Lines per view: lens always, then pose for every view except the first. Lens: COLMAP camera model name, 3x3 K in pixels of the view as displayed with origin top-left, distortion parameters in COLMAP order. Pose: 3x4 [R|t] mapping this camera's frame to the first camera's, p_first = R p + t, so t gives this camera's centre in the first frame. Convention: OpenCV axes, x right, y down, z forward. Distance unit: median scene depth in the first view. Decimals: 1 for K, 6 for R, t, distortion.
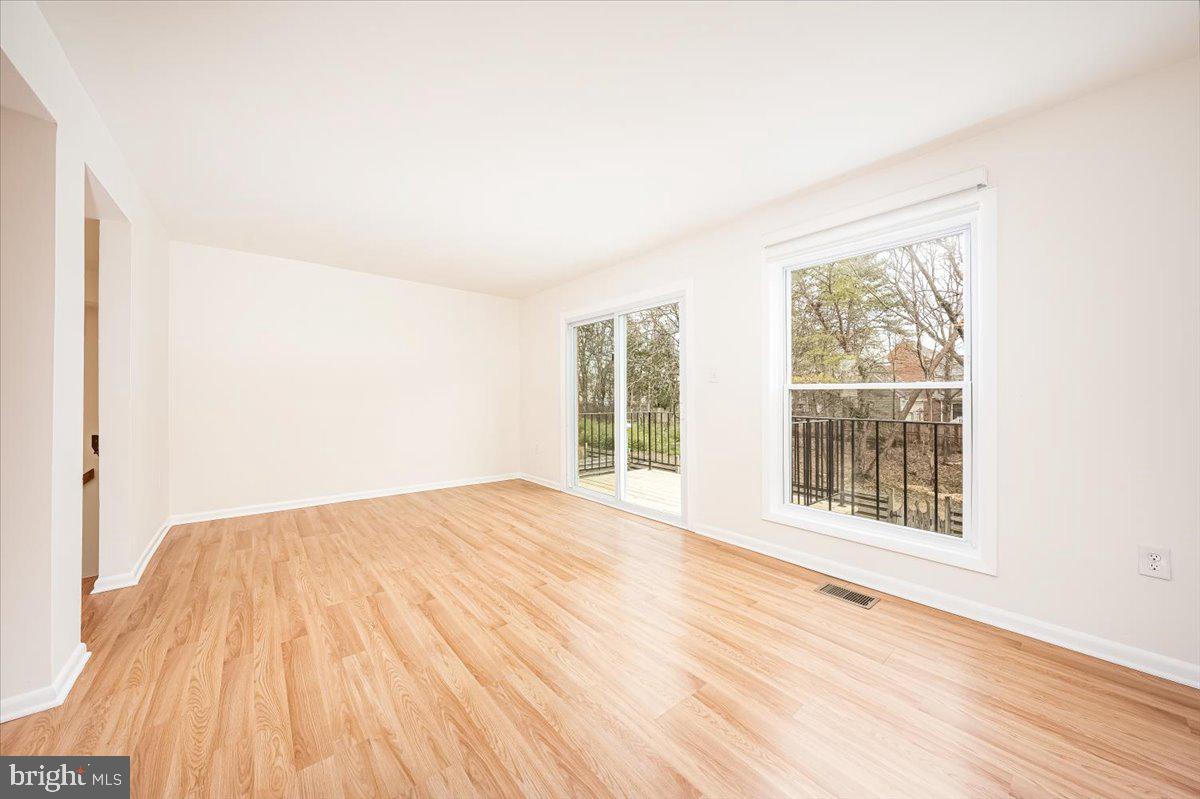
lens RADIAL K [[410.5, 0, 612.9], [0, 410.5, 402.0], [0, 0, 1]] dist [-0.000343, 0.000153]
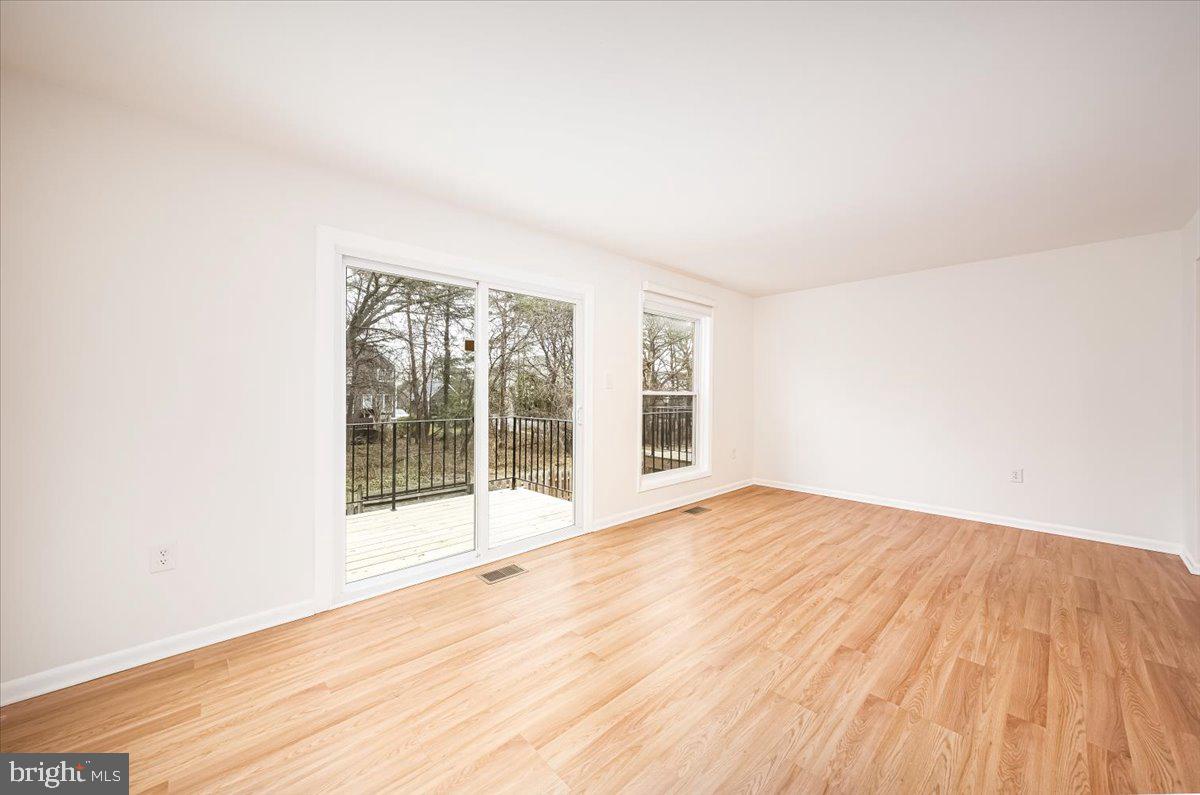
lens RADIAL K [[481.5, 0, 570.9], [0, 481.5, 379.4], [0, 0, 1]] dist [-0.001059, 0.000103]
pose [[-0.055703, 0.025482, 0.998122, -1.538069], [0.013086, 0.999607, -0.024790, -0.037333], [-0.998362, 0.011681, -0.056015, 1.775369]]
